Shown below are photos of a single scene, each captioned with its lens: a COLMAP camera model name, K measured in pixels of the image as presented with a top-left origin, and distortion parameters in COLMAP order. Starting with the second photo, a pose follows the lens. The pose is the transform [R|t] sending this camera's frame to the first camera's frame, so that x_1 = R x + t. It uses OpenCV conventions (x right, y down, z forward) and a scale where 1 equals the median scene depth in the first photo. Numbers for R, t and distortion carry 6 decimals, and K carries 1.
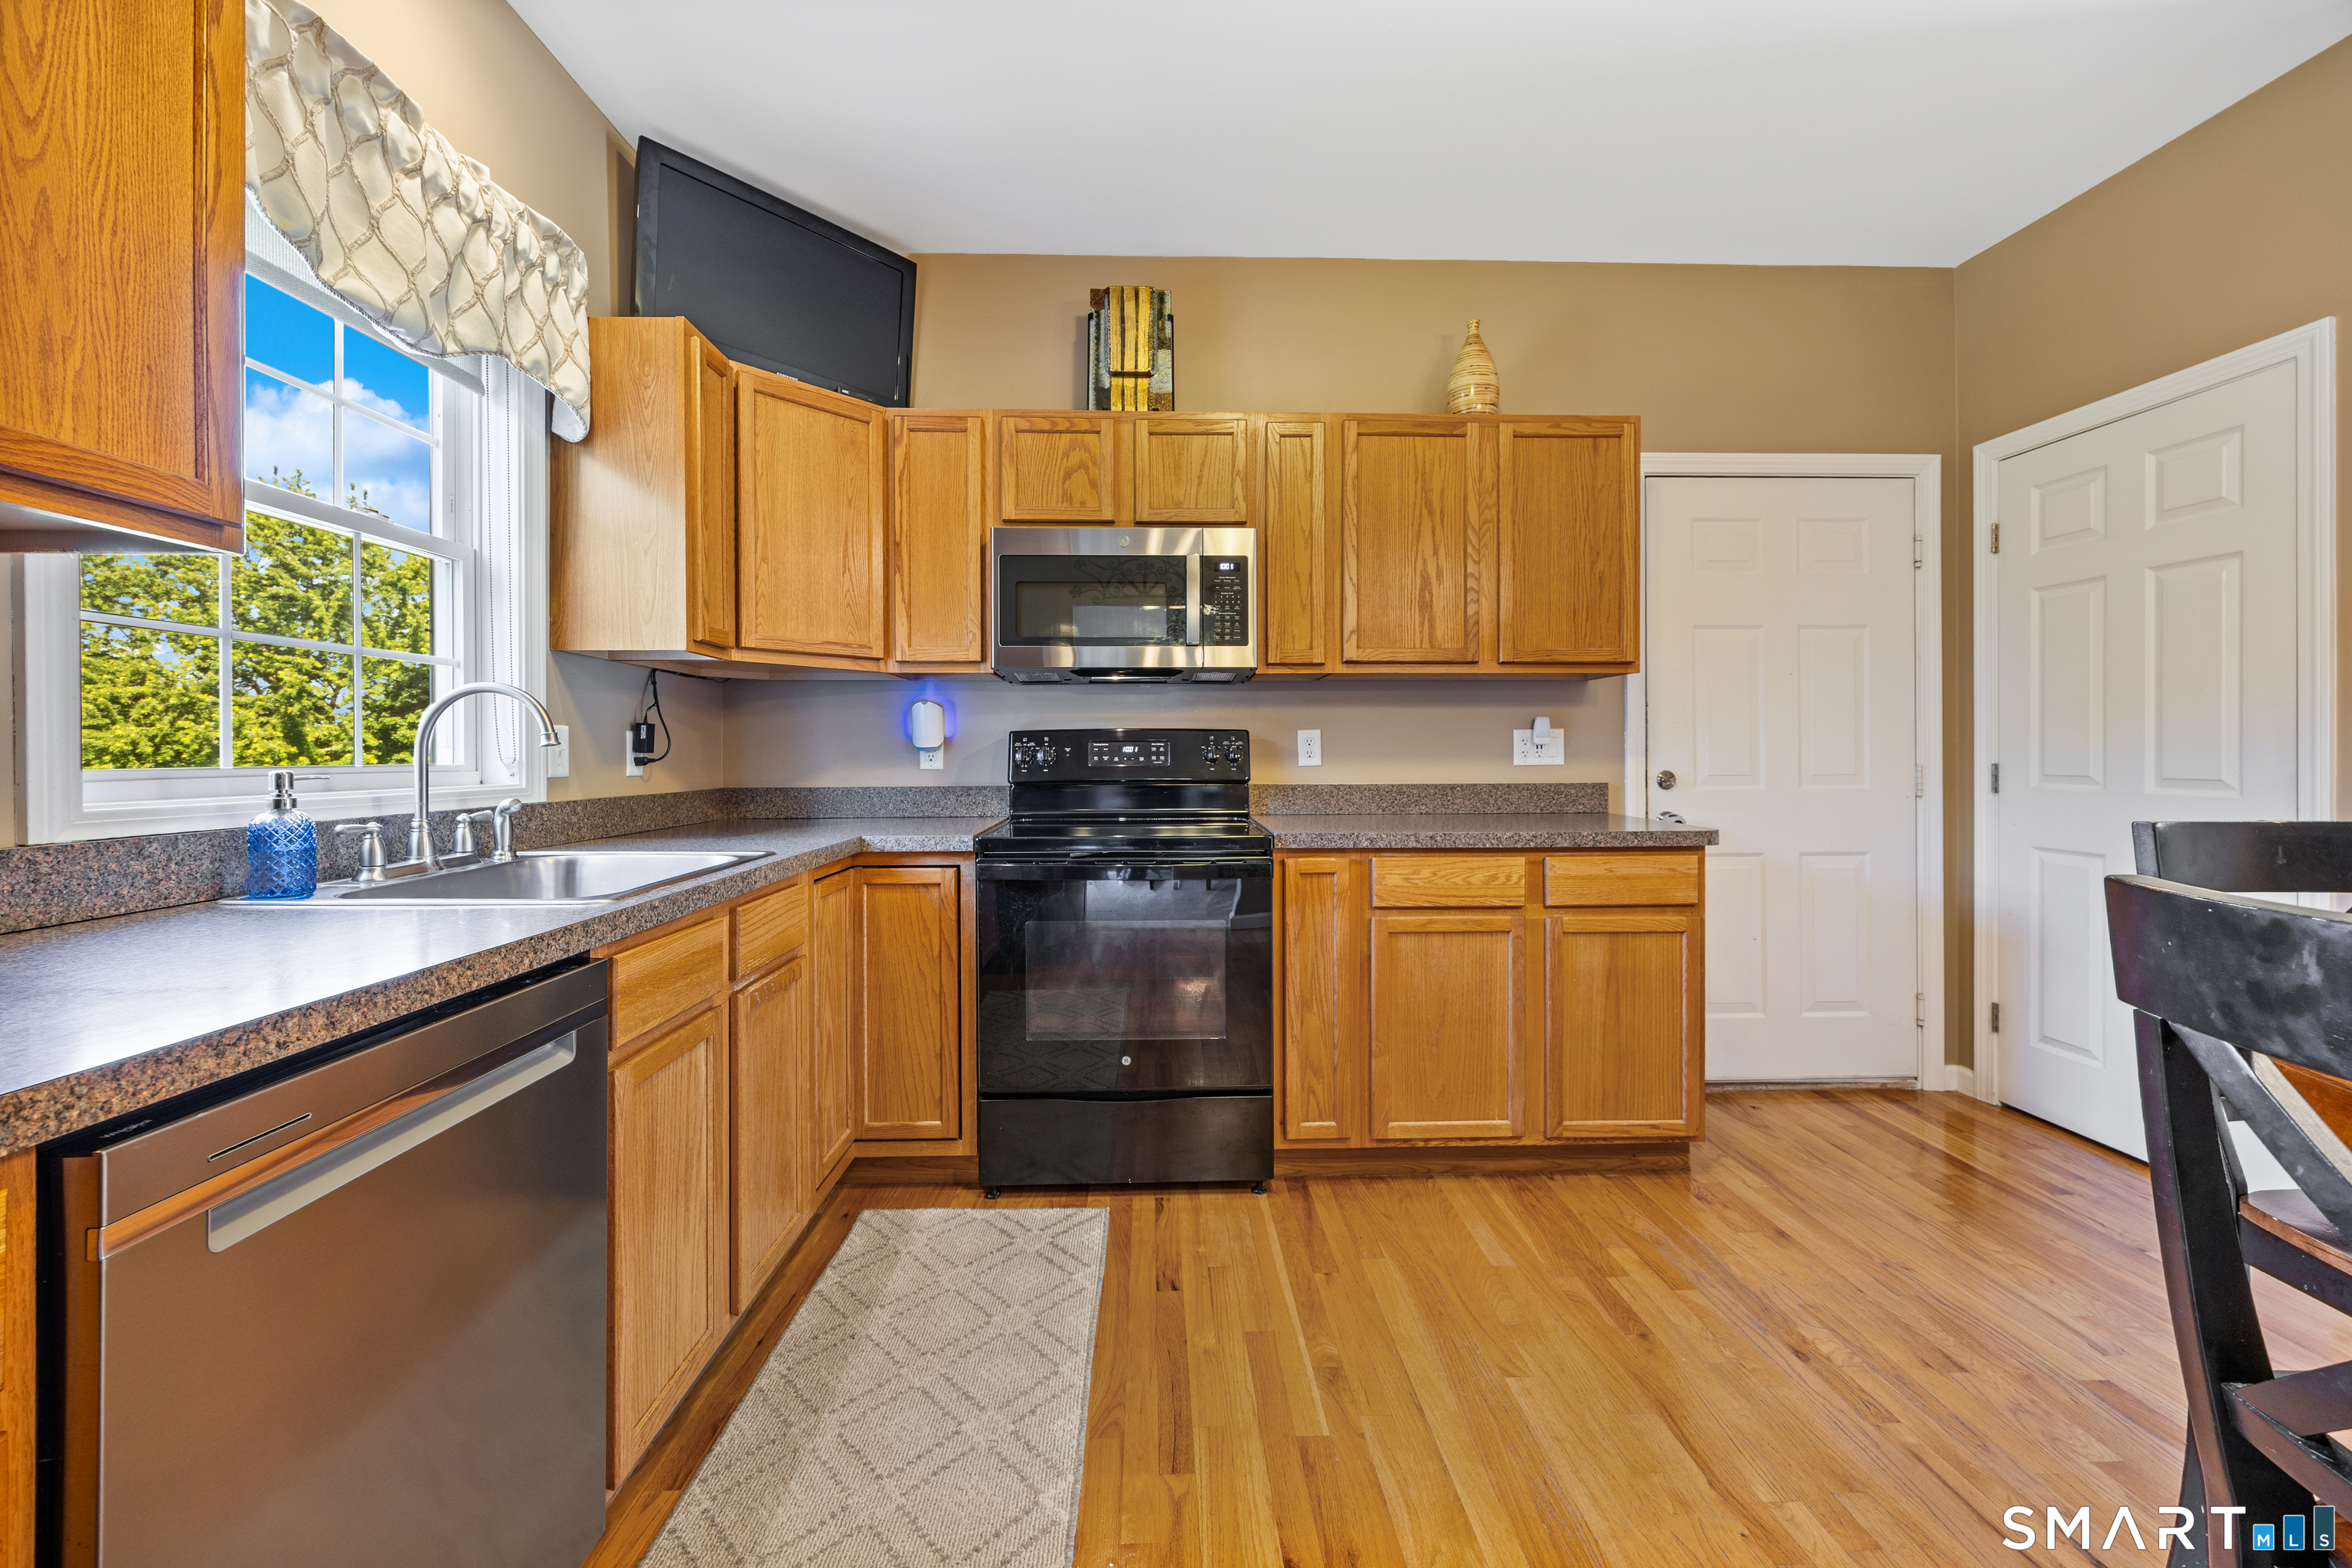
lens RADIAL K [[914.4, 0, 1177.1], [0, 914.4, 750.7], [0, 0, 1]] dist [-0.000439, 0.000002]
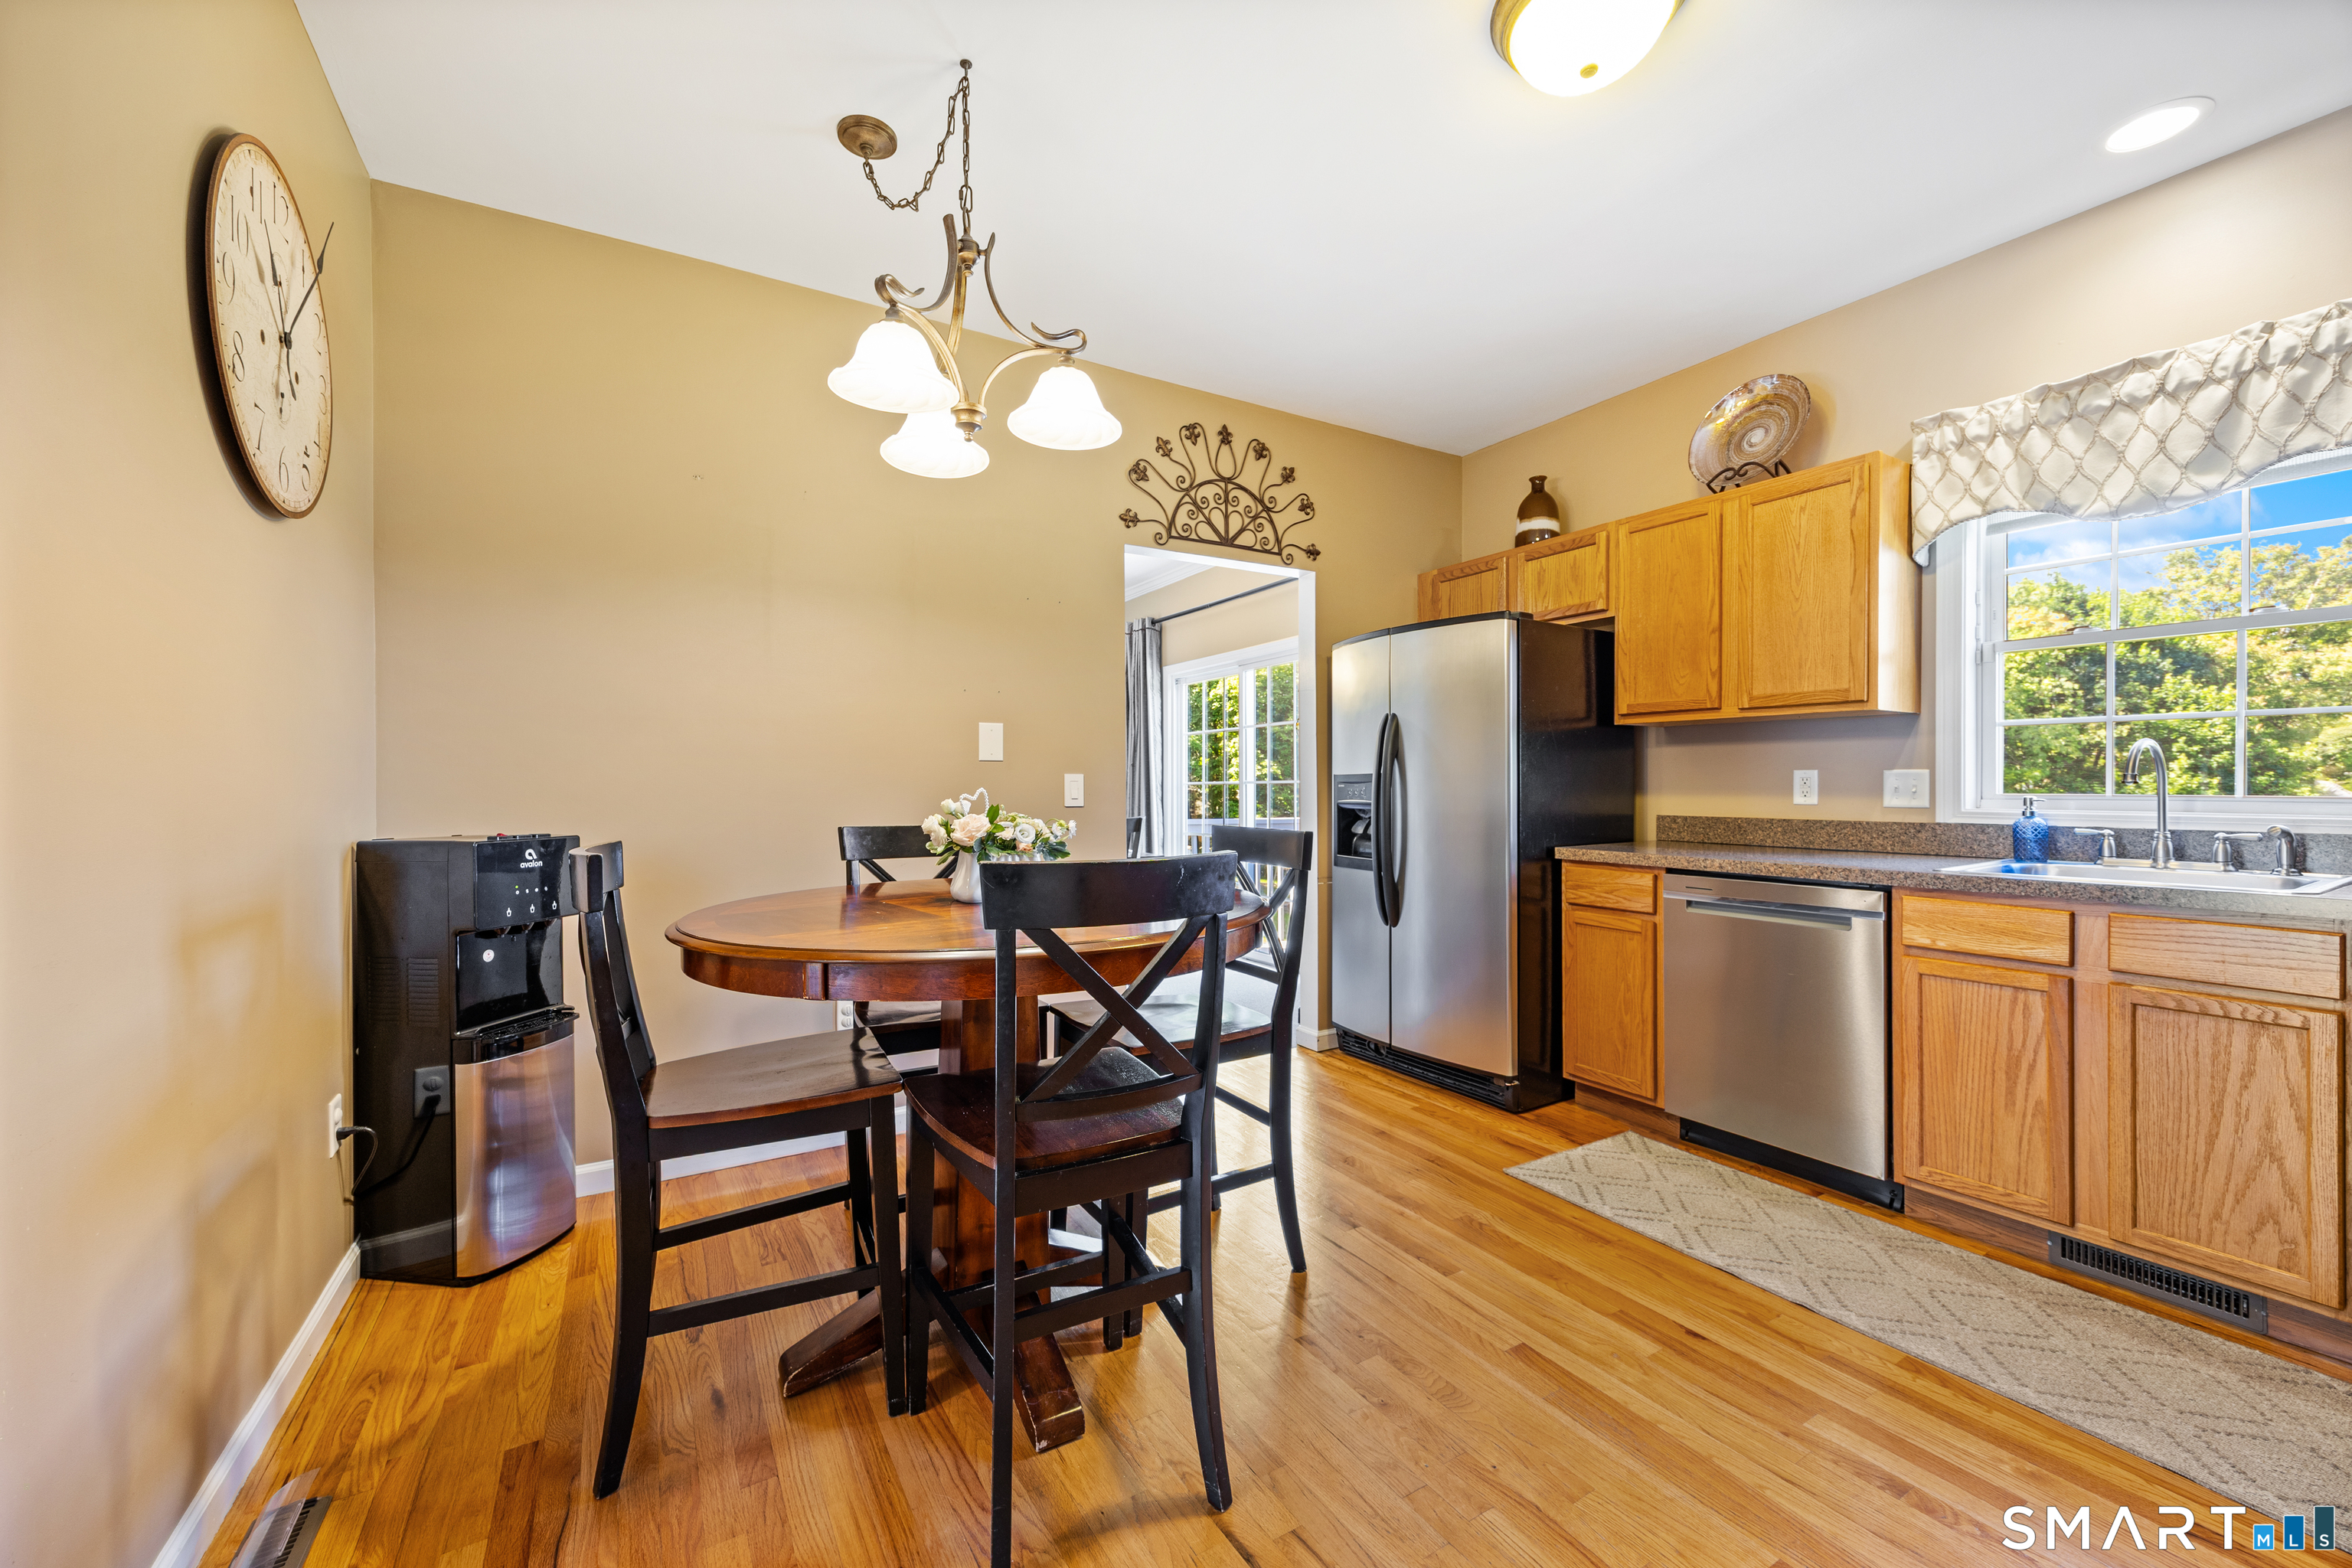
lens RADIAL K [[917.1, 0, 1176.0], [0, 917.1, 784.0], [0, 0, 1]] dist [0.000833, 0.000141]
pose [[-0.874740, 0.004482, -0.484571, 1.011976], [0.005104, 0.999987, 0.000037, -0.008717], [0.484565, -0.002441, -0.874752, 1.203107]]
